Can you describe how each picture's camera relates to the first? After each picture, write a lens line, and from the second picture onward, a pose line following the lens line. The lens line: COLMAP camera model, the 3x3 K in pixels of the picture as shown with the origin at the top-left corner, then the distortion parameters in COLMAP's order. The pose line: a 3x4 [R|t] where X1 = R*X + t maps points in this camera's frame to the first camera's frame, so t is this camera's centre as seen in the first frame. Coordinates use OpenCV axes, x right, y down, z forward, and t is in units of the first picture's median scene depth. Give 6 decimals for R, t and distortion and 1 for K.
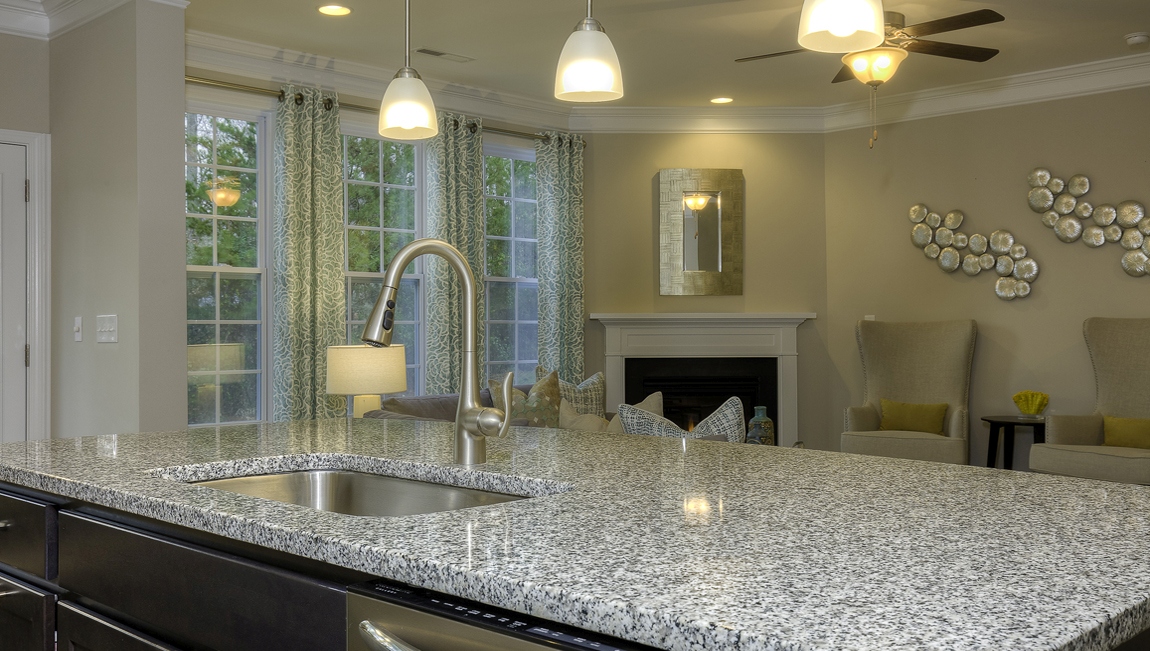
lens RADIAL K [[1076.0, 0, 575.0], [0, 1076.0, 325.5], [0, 0, 1]] dist [-0.007789, -0.003053]
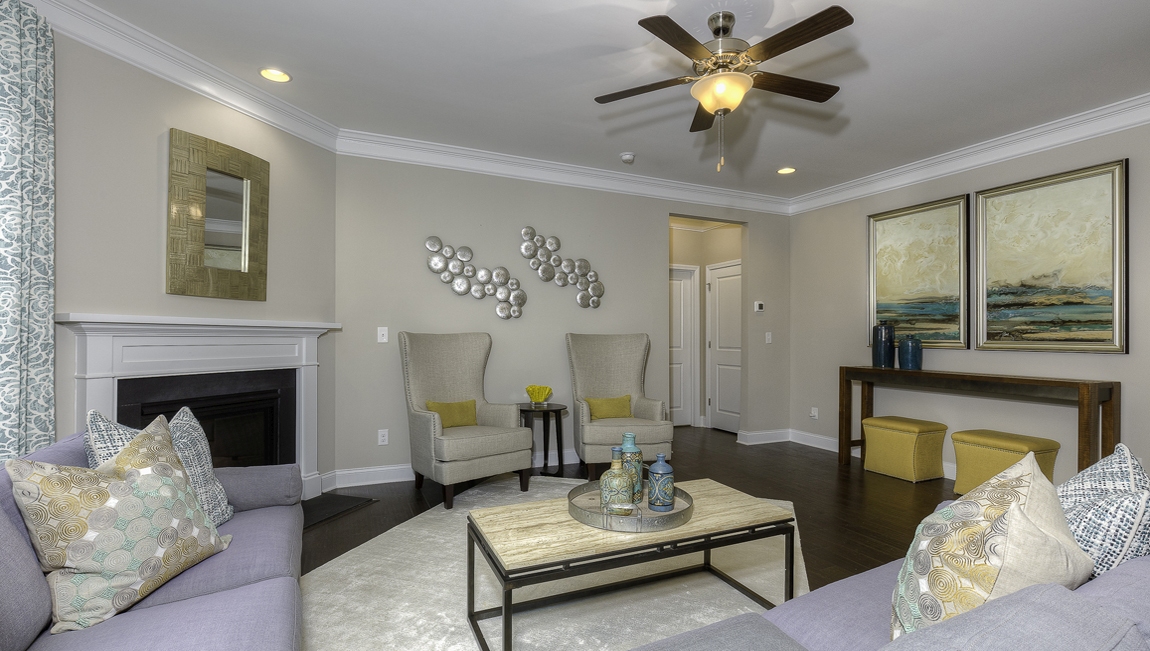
lens RADIAL K [[515.2, 0, 575.0], [0, 515.2, 325.5], [0, 0, 1]] dist [0.000807, -0.000032]
pose [[0.367331, 0.028977, 0.929639, -0.052915], [-0.014446, 0.999572, -0.025449, -0.000163], [-0.929978, -0.004082, 0.367592, 0.211246]]
